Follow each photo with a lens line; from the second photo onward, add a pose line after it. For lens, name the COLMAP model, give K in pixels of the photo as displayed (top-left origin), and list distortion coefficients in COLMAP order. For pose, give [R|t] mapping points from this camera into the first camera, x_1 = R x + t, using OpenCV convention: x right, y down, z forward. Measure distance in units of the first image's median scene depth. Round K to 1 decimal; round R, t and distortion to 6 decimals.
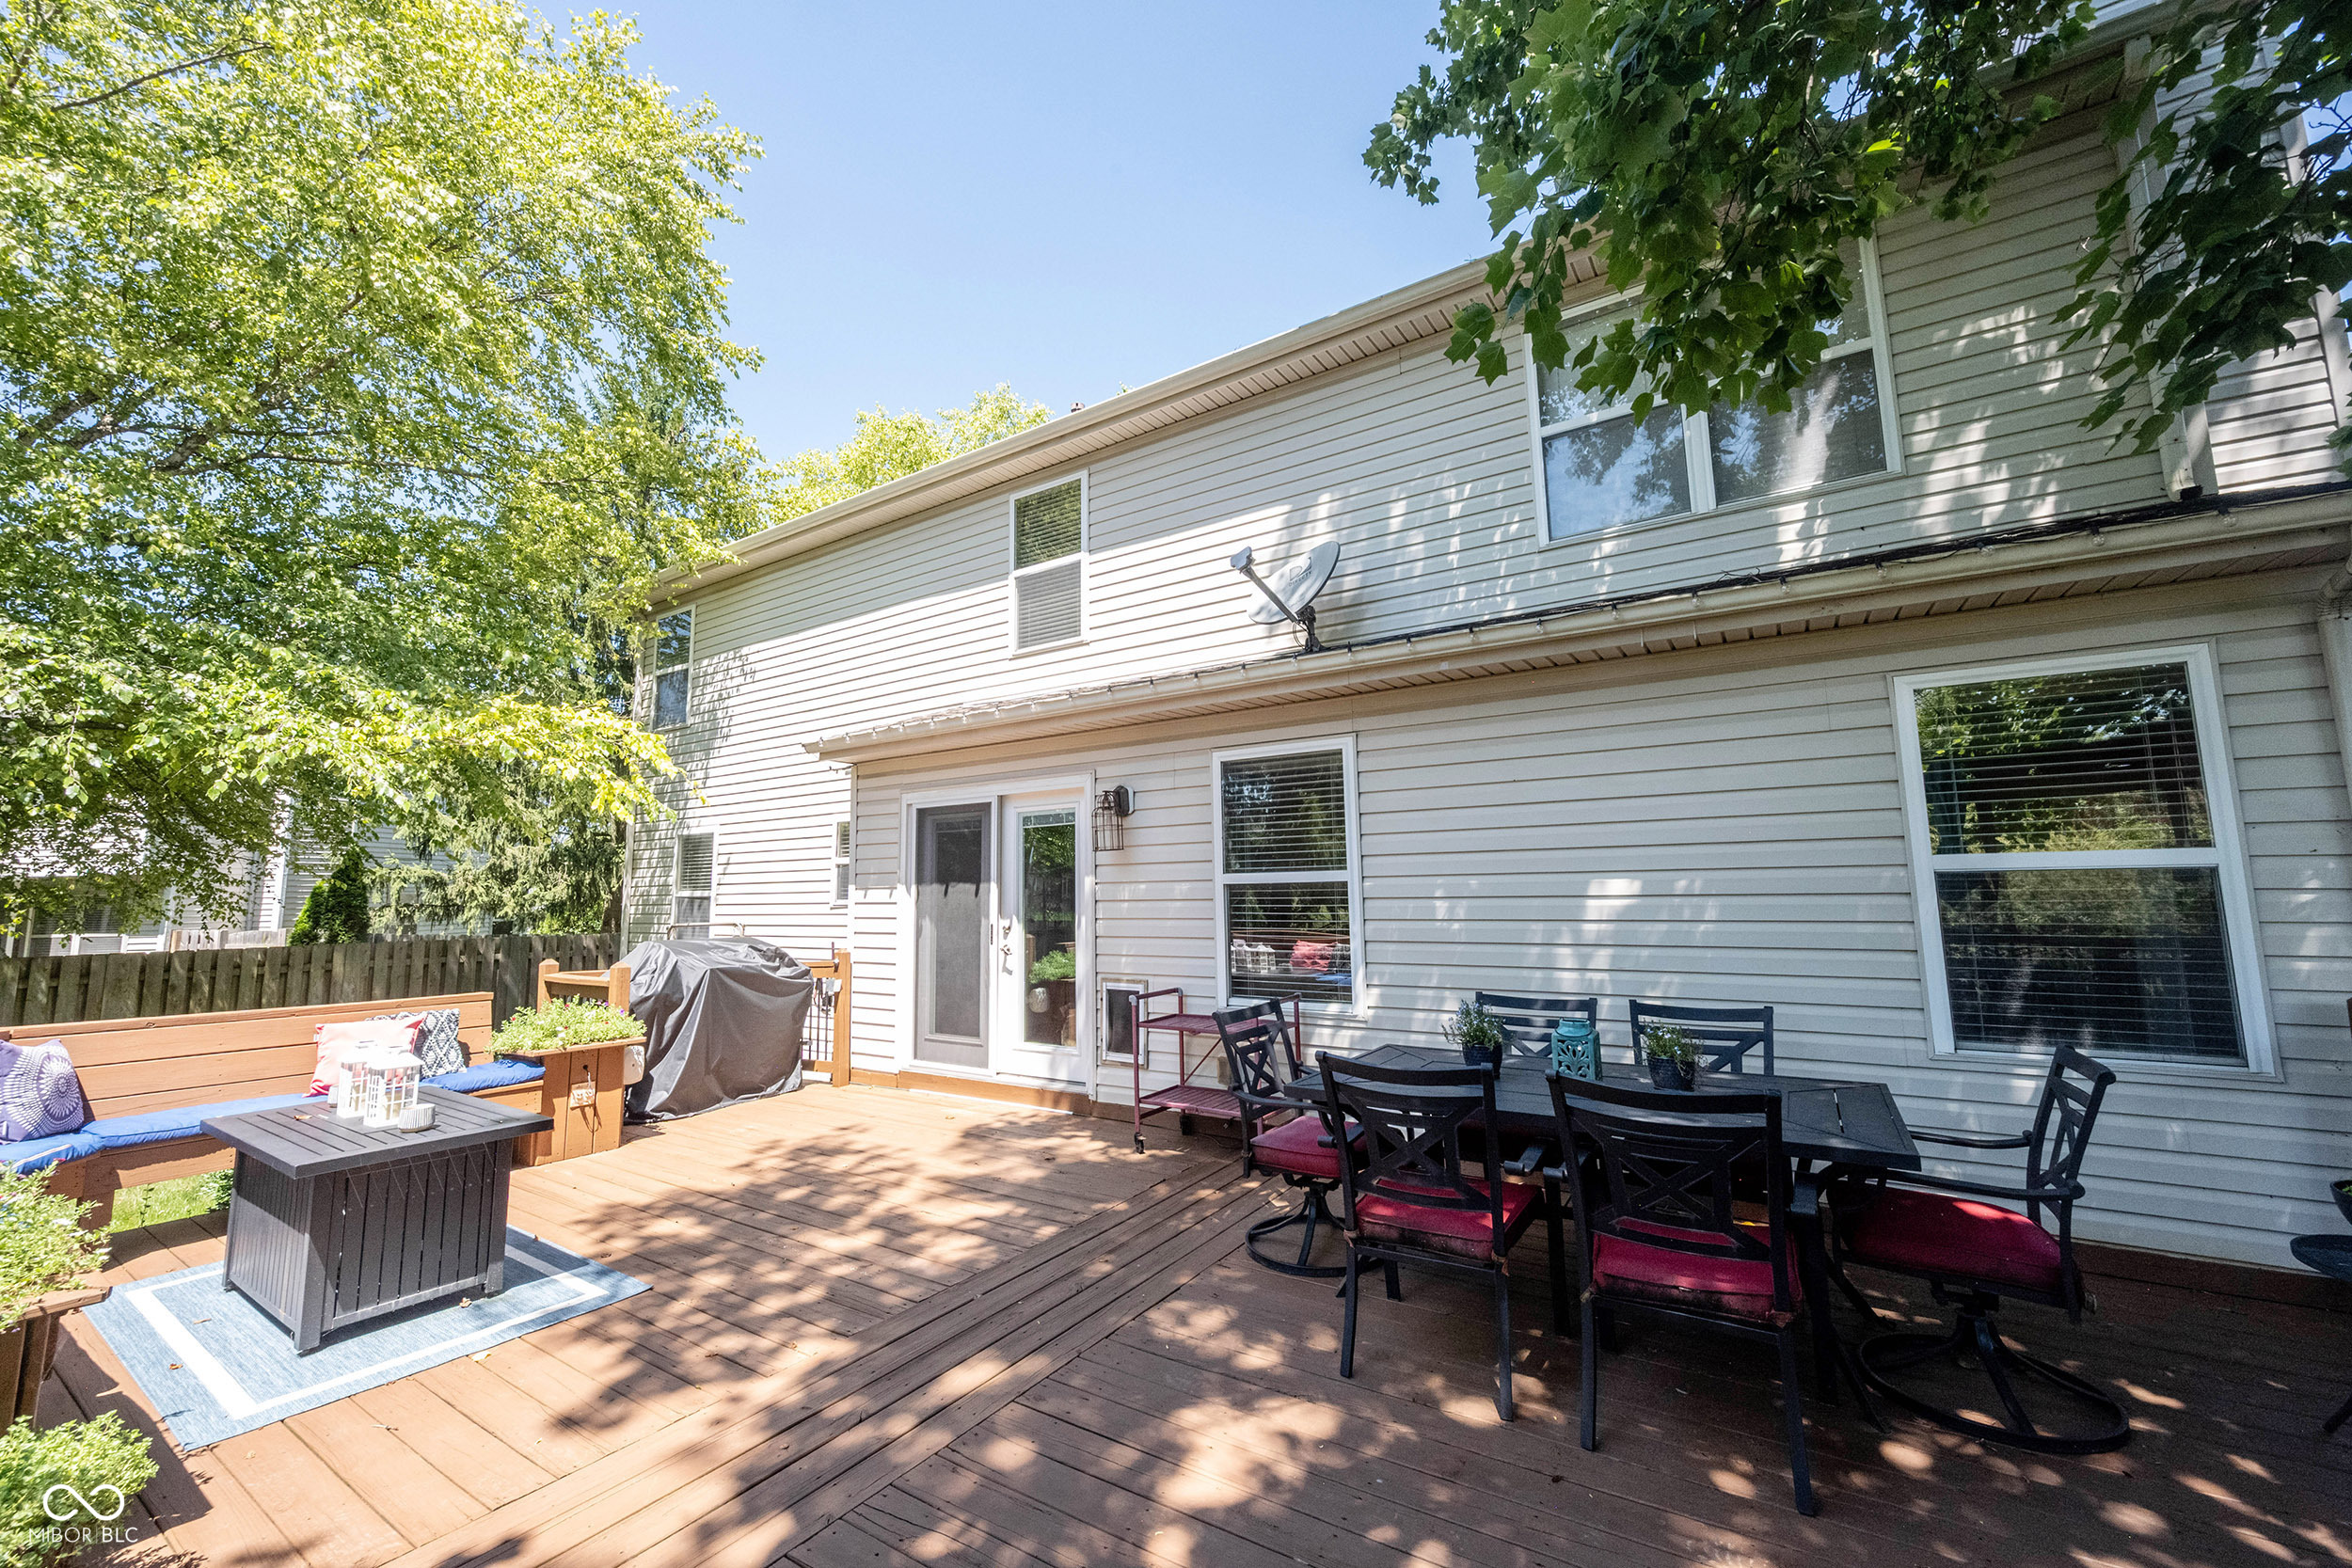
lens RADIAL K [[937.1, 0, 1166.1], [0, 937.1, 777.7], [0, 0, 1]] dist [-0.002012, 0.001281]
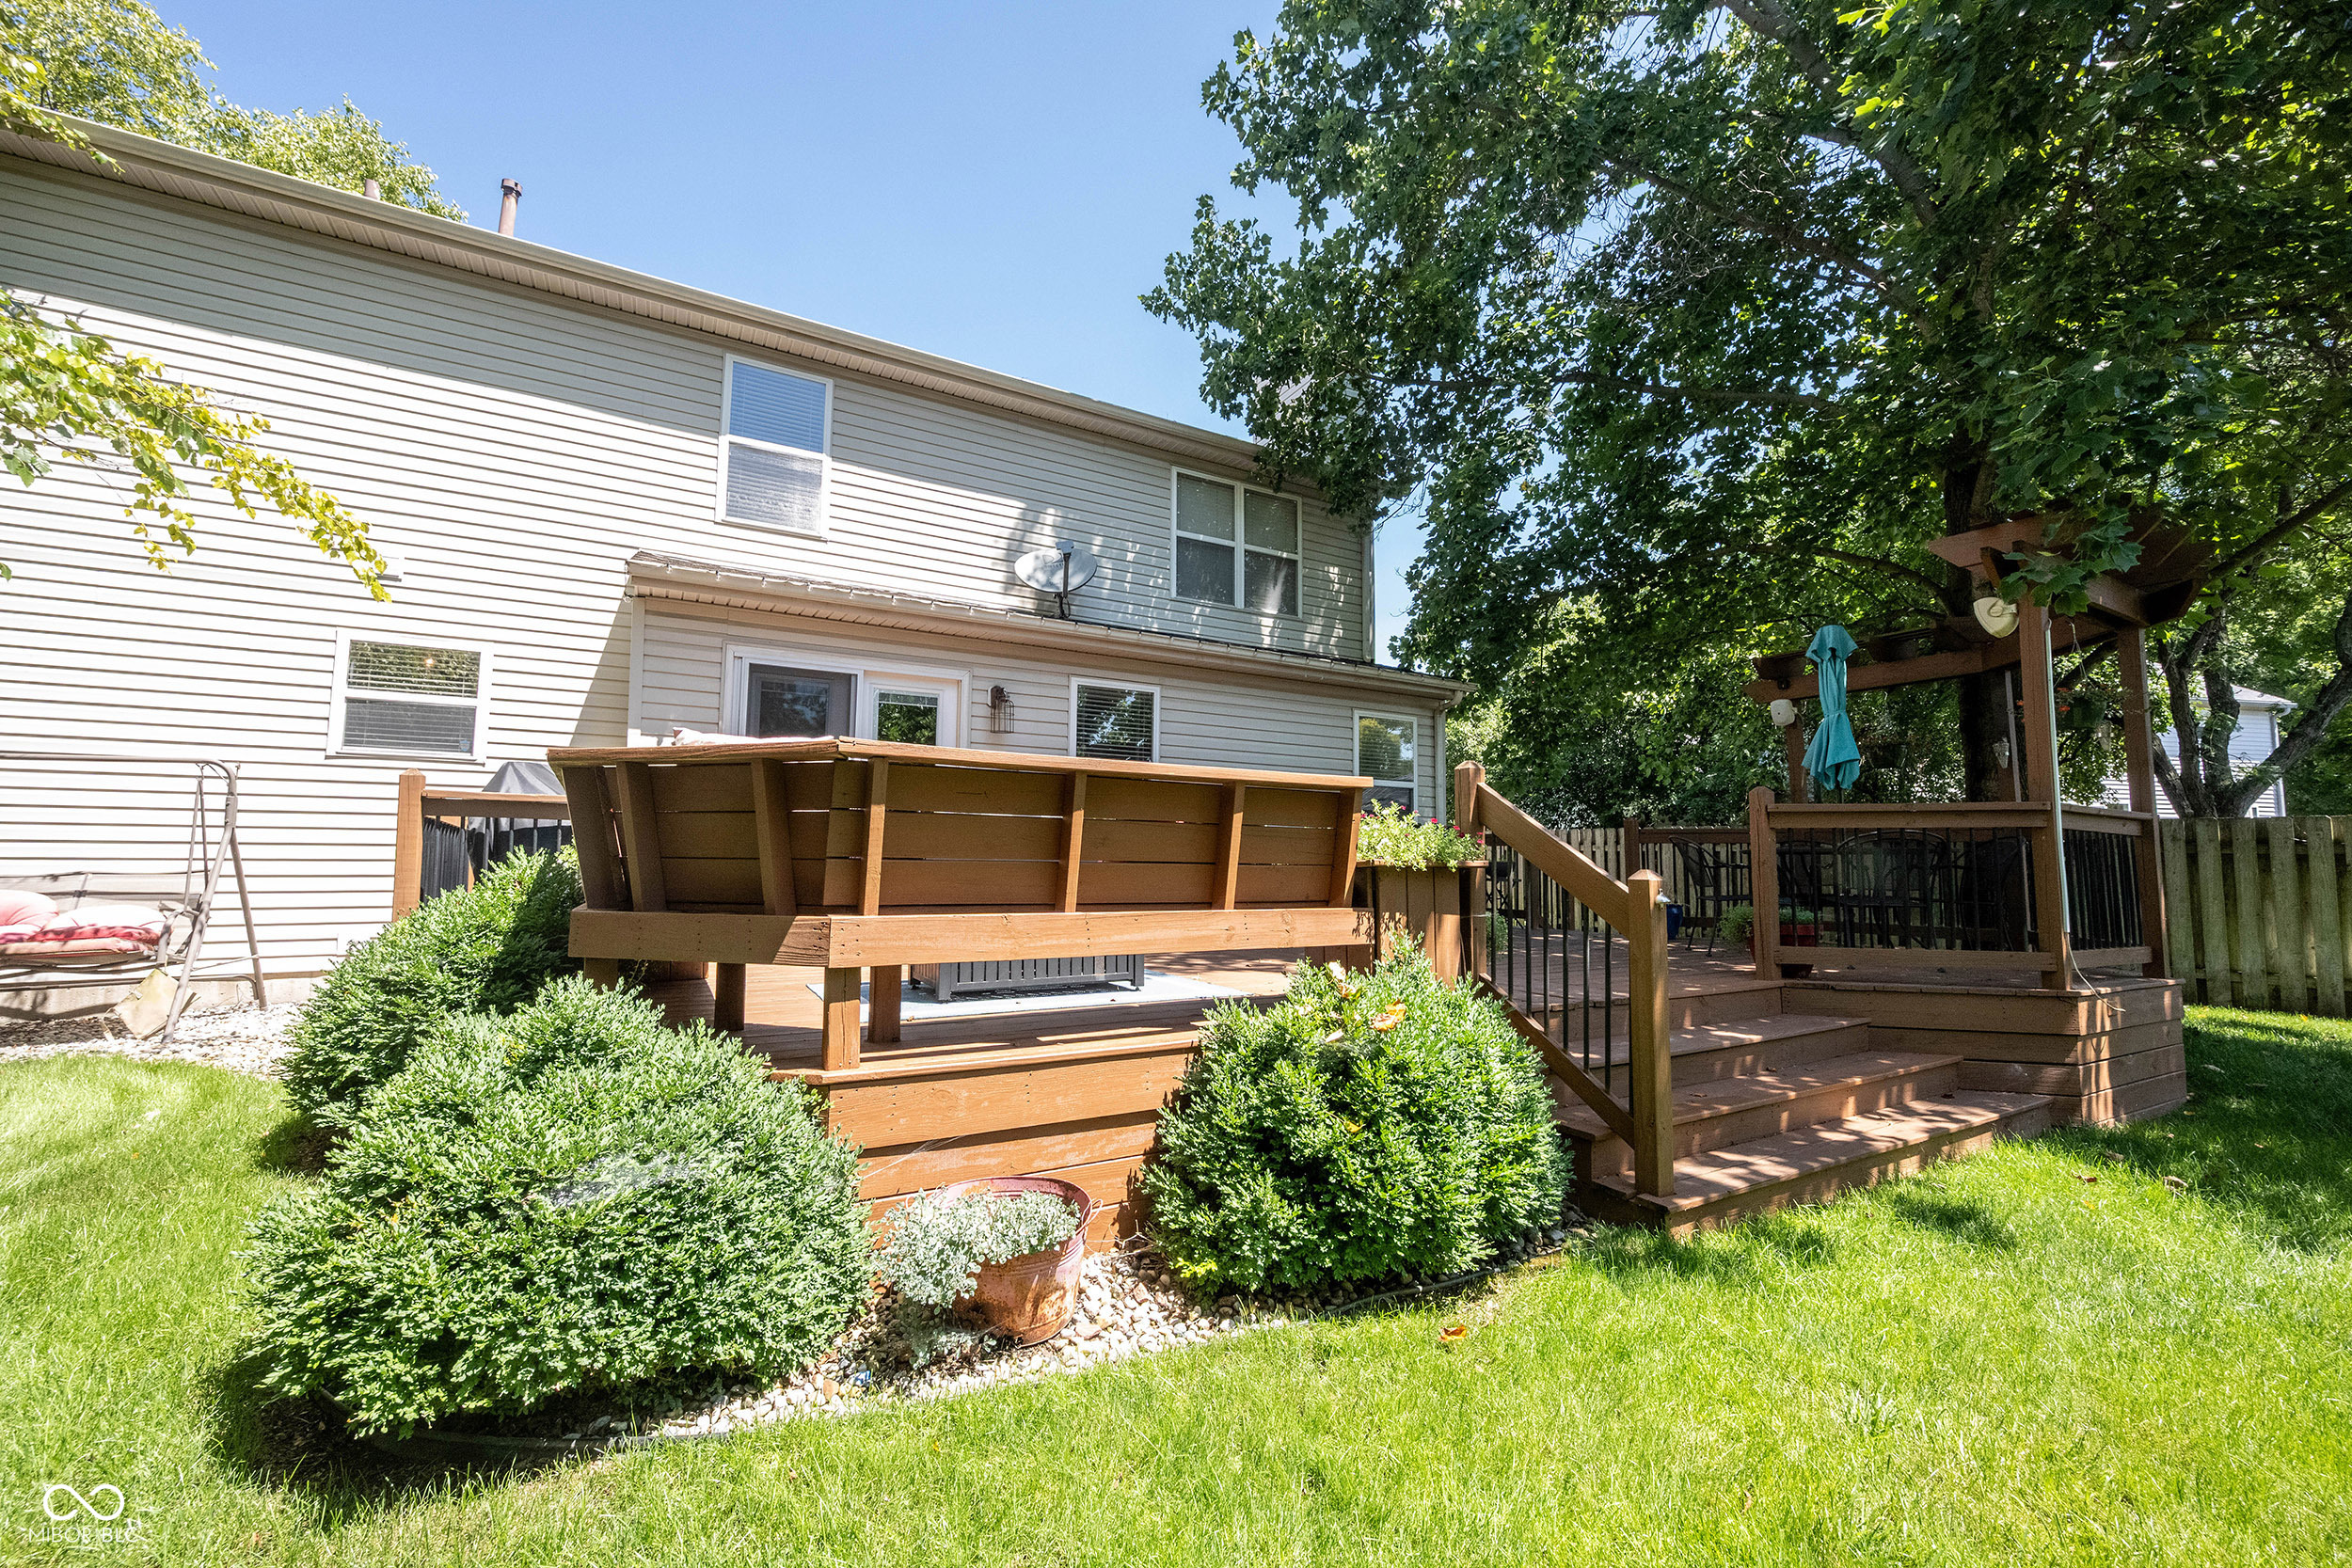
lens RADIAL K [[937.1, 0, 1169.2], [0, 937.1, 771.4], [0, 0, 1]] dist [-0.002012, 0.001281]
pose [[0.451639, 0.110076, 0.885385, -1.275974], [-0.125757, 0.990307, -0.058971, 0.204748], [-0.883294, -0.084710, 0.461104, 0.195568]]
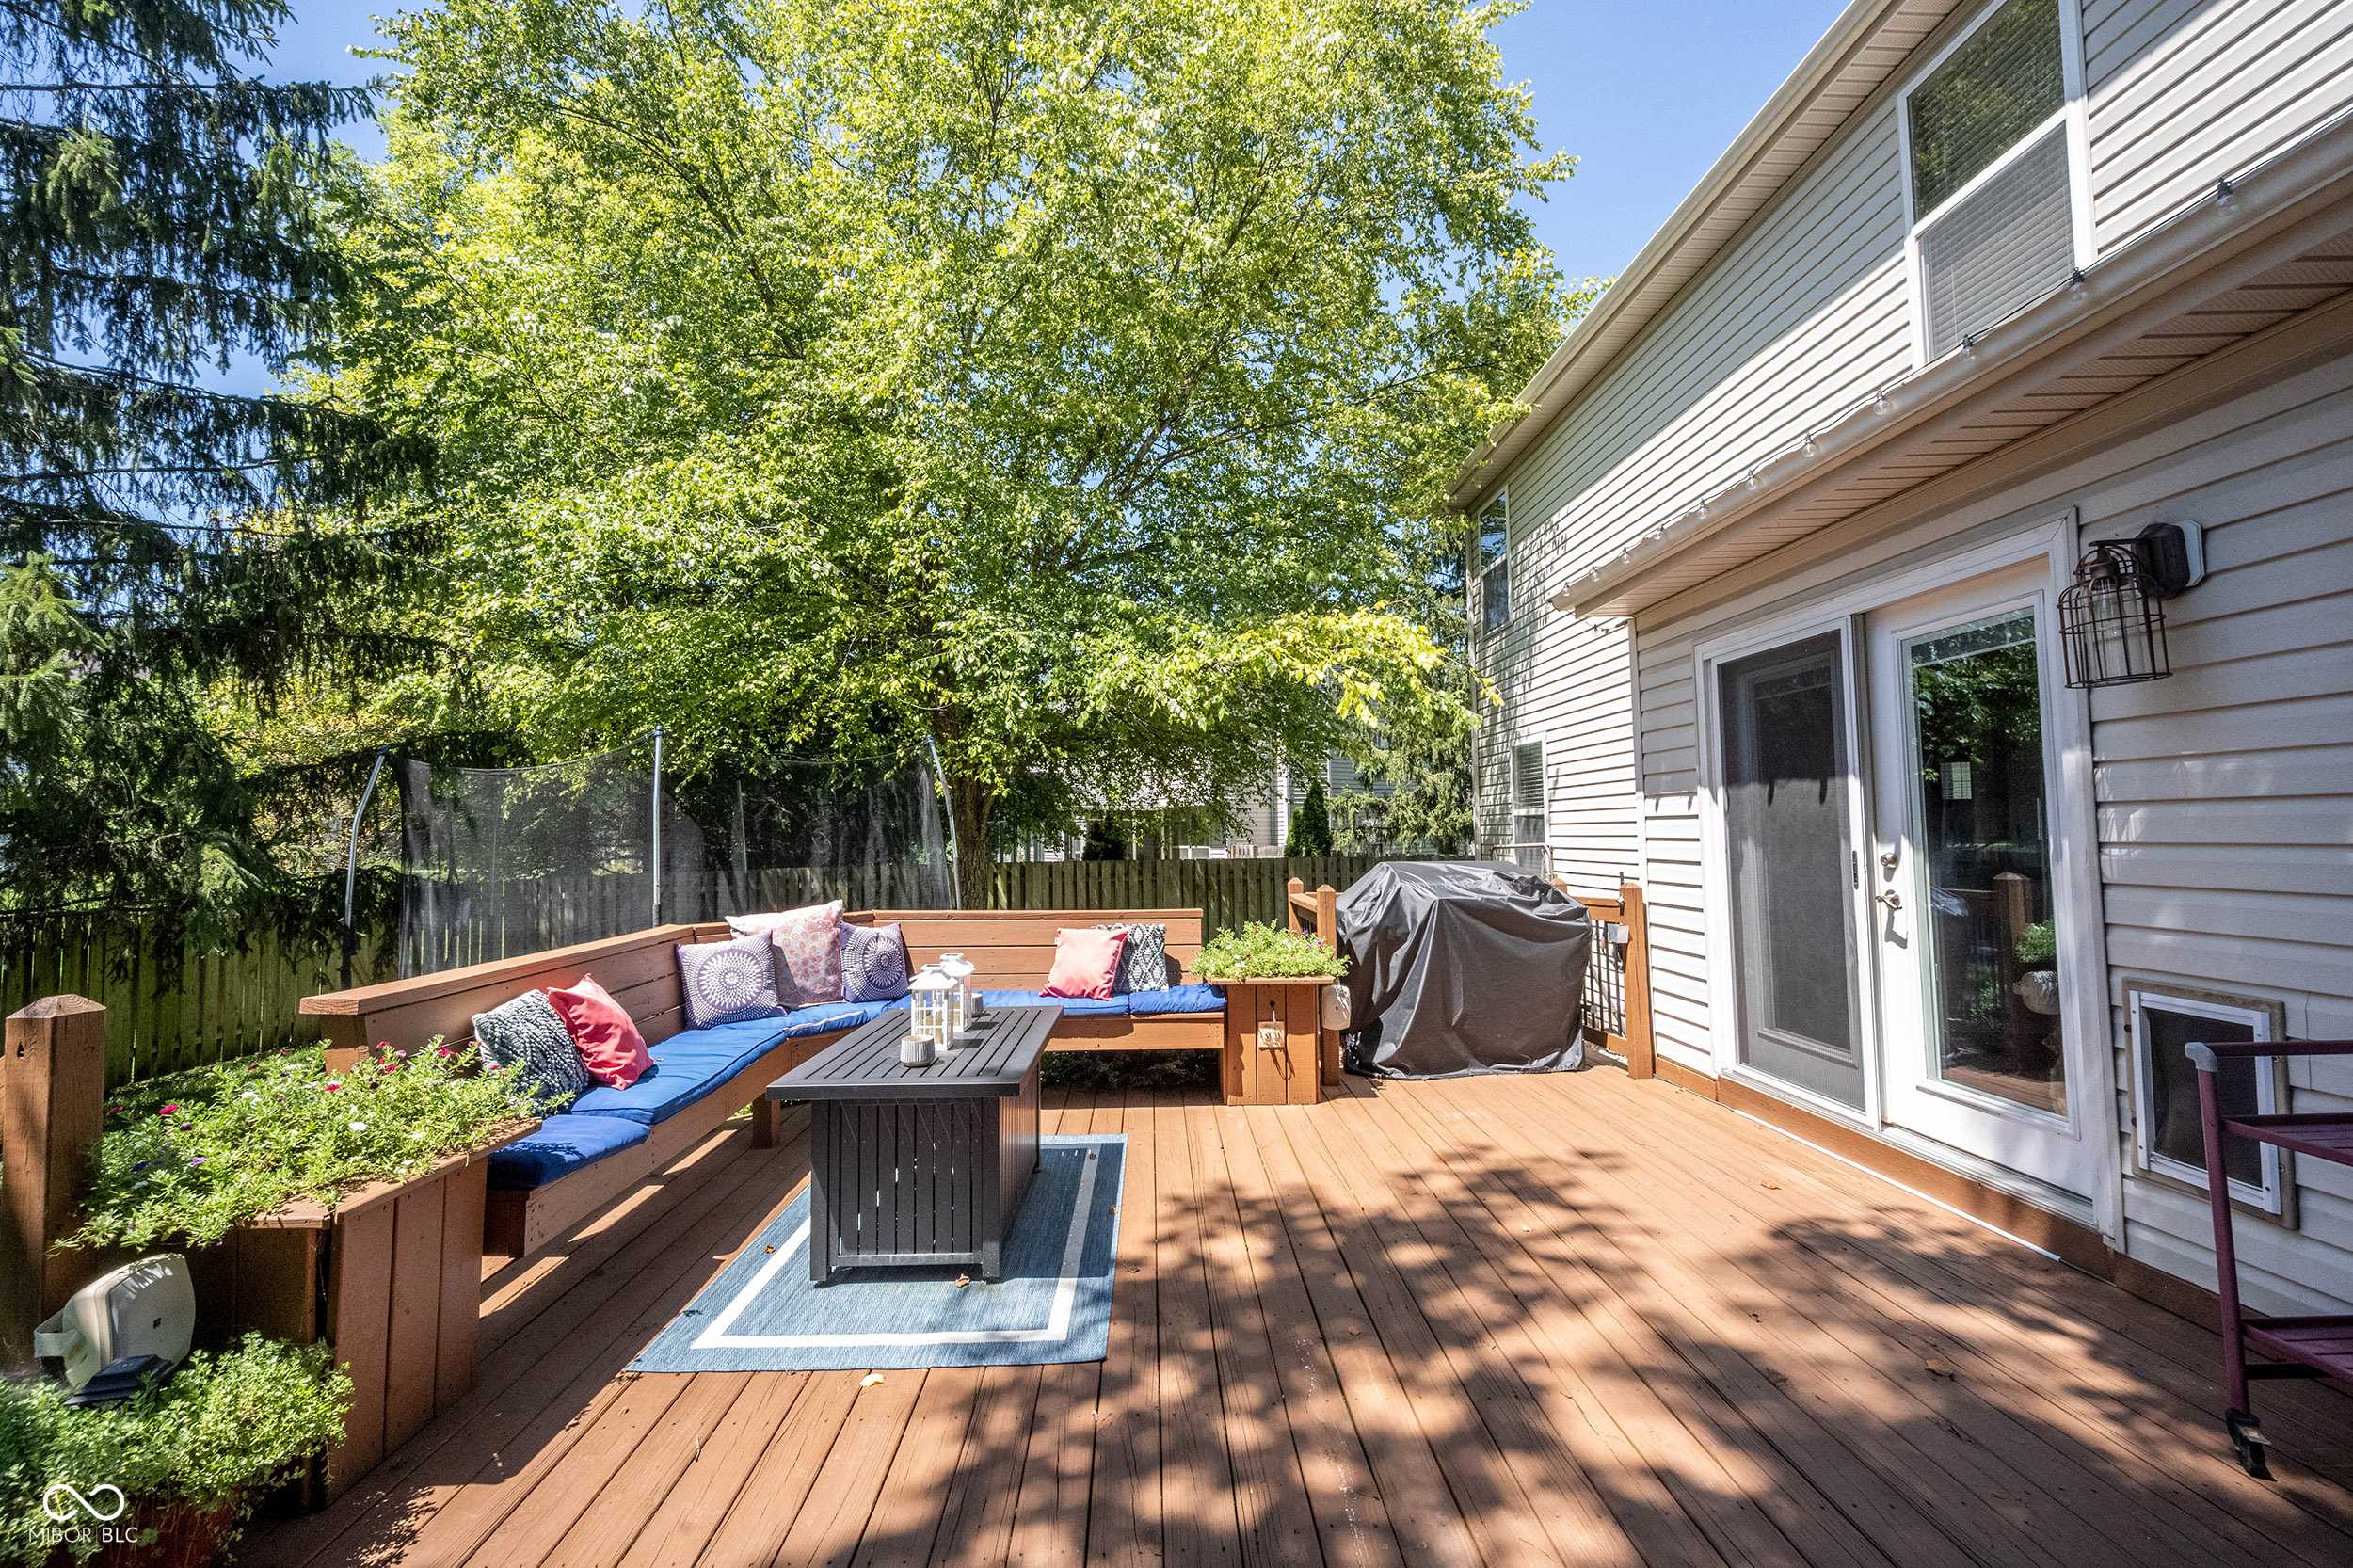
lens RADIAL K [[937.6, 0, 1164.2], [0, 937.6, 783.5], [0, 0, 1]] dist [-0.002012, 0.001281]
pose [[0.576843, -0.035872, -0.816067, 0.036335], [0.104523, 0.994064, 0.030187, 0.074477], [0.810140, -0.102711, 0.577168, 0.463660]]
